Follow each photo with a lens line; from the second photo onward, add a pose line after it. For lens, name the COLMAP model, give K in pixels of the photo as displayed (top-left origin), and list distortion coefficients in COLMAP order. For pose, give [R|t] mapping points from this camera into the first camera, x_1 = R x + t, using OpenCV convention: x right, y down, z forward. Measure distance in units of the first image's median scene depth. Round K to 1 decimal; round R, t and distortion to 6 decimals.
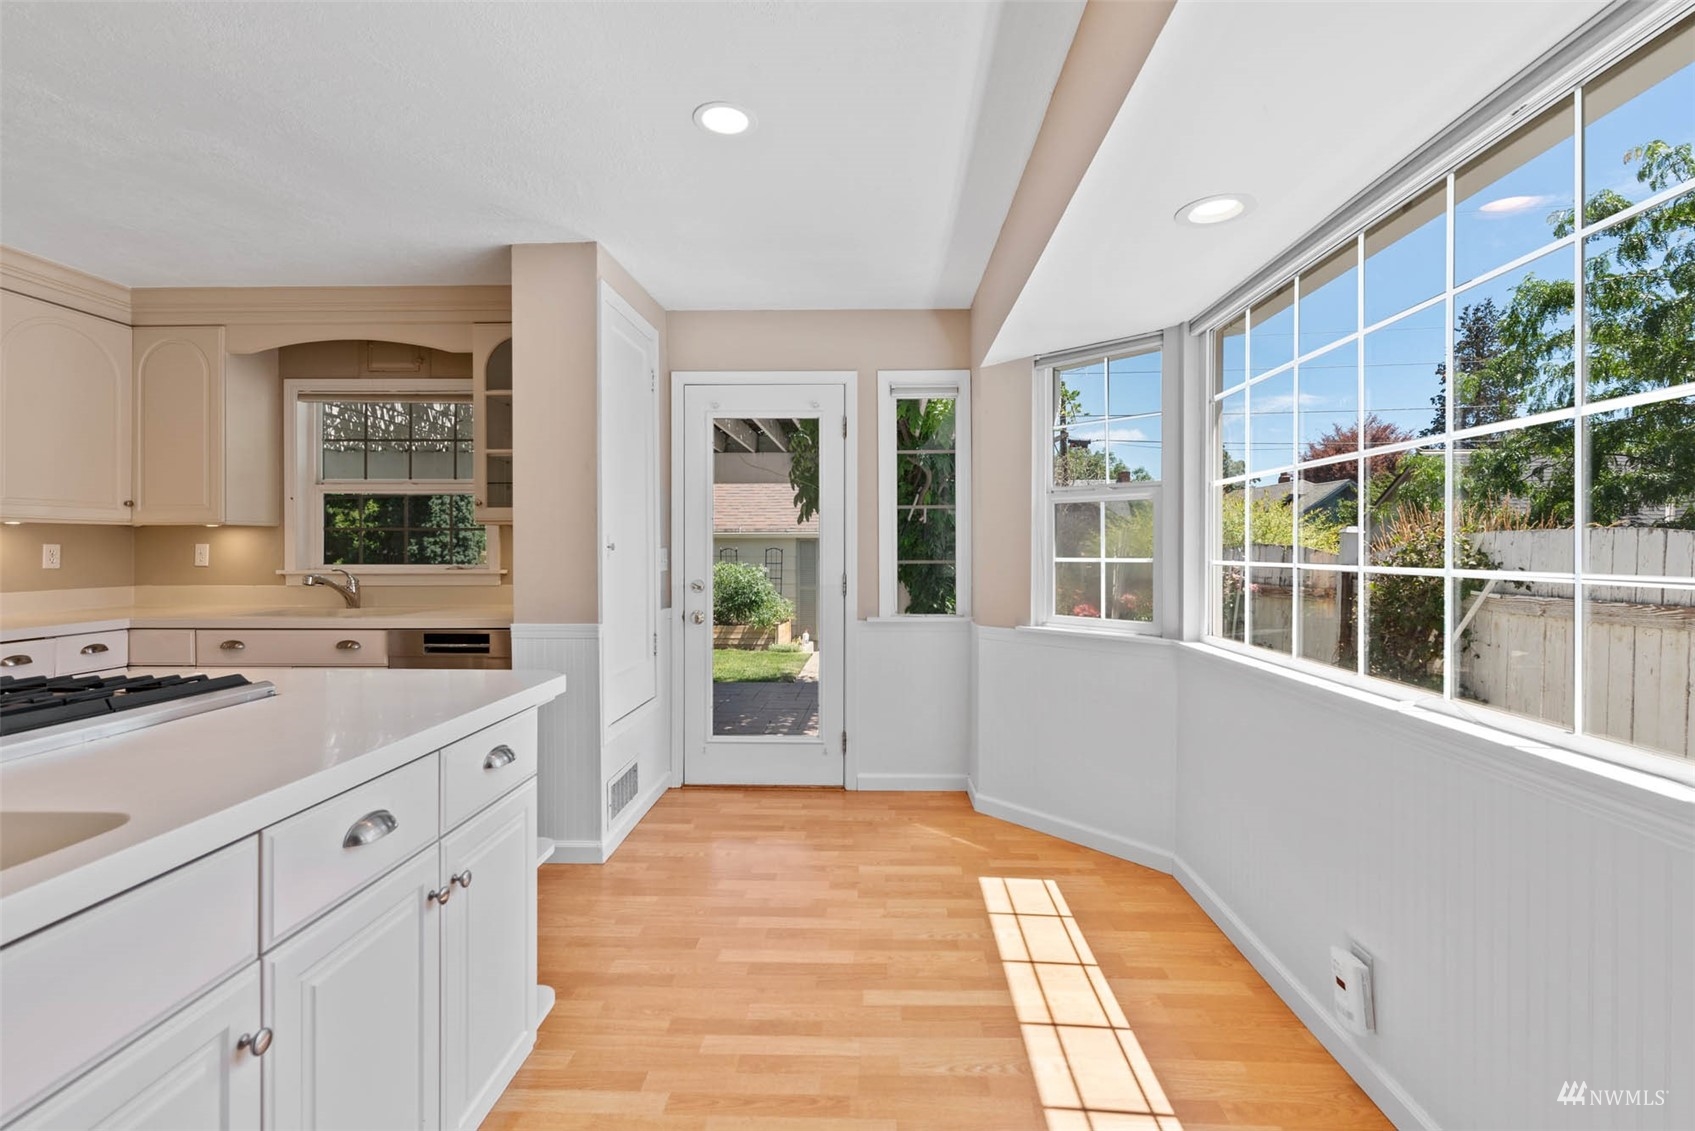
lens RADIAL K [[735.4, 0, 844.2], [0, 735.4, 542.5], [0, 0, 1]] dist [0.002086, -0.000602]
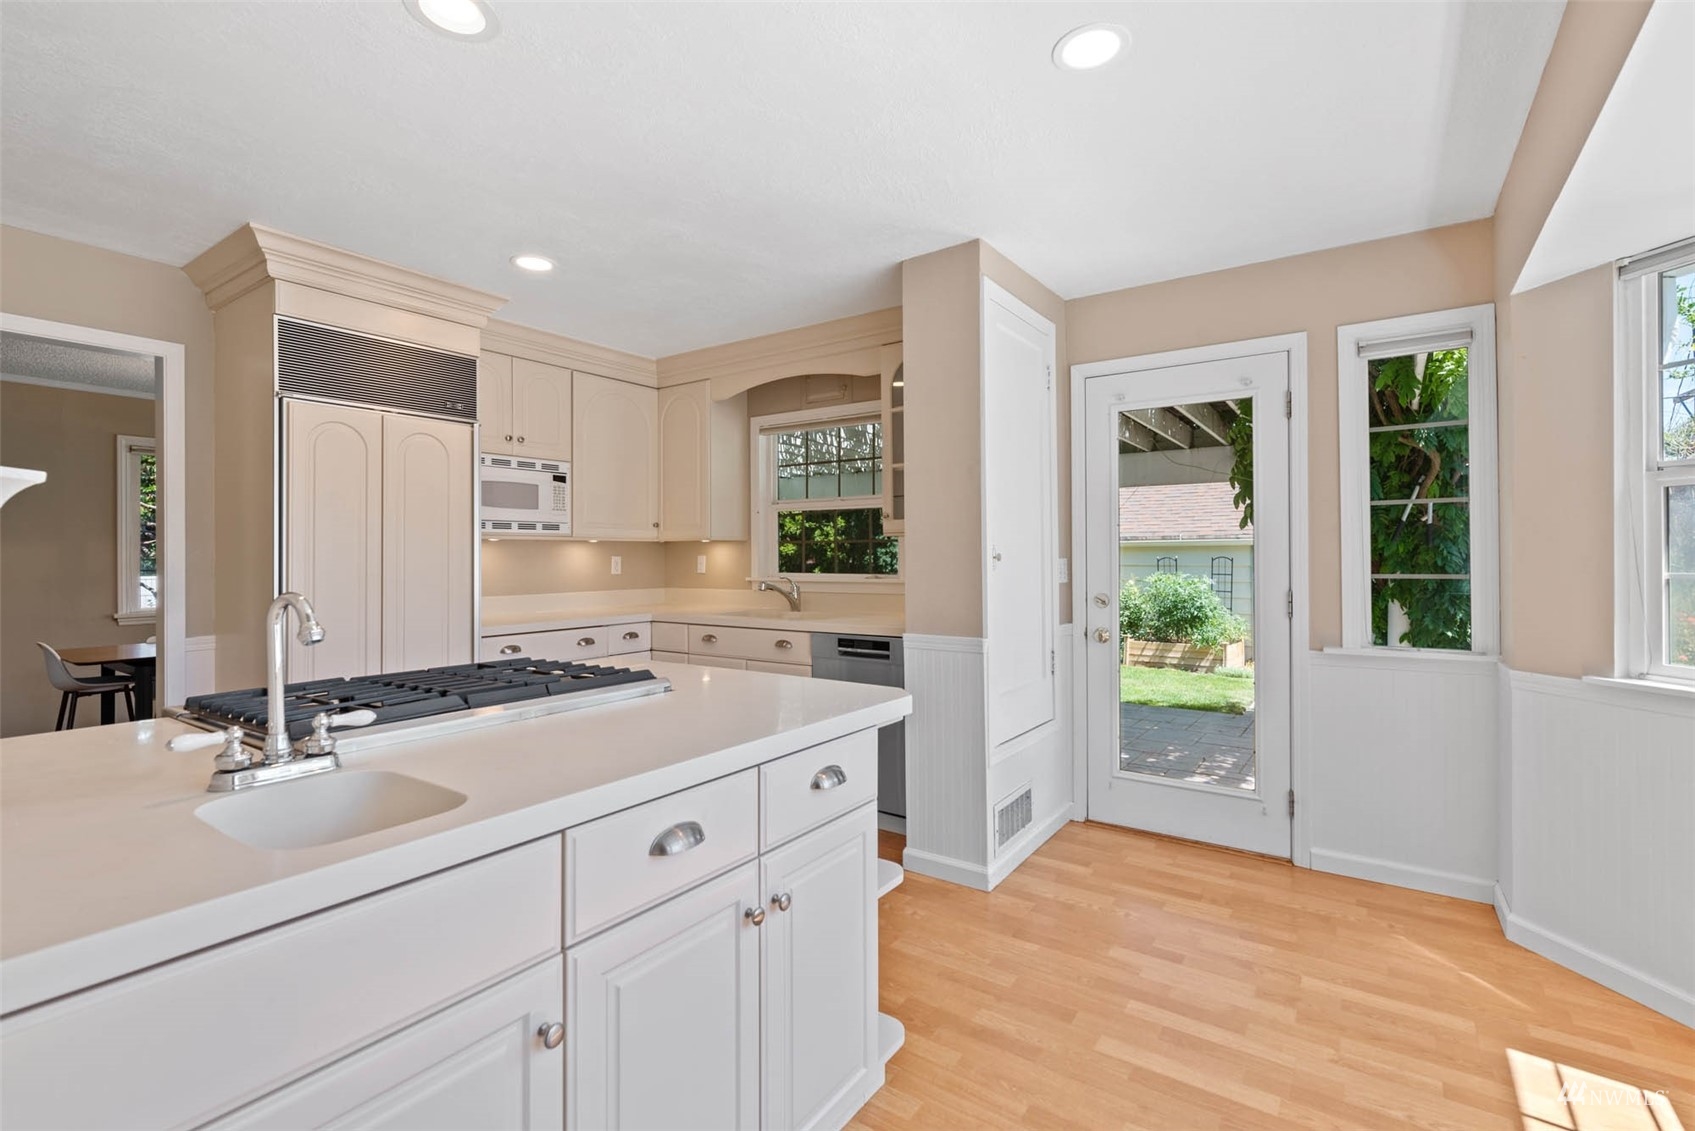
lens RADIAL K [[735.4, 0, 870.5], [0, 735.4, 549.1], [0, 0, 1]] dist [0.002086, -0.000602]
pose [[0.847731, -0.008610, -0.530356, 0.041261], [0.007126, 0.999963, -0.004844, -0.000941], [0.530378, 0.000327, 0.847761, 0.098440]]
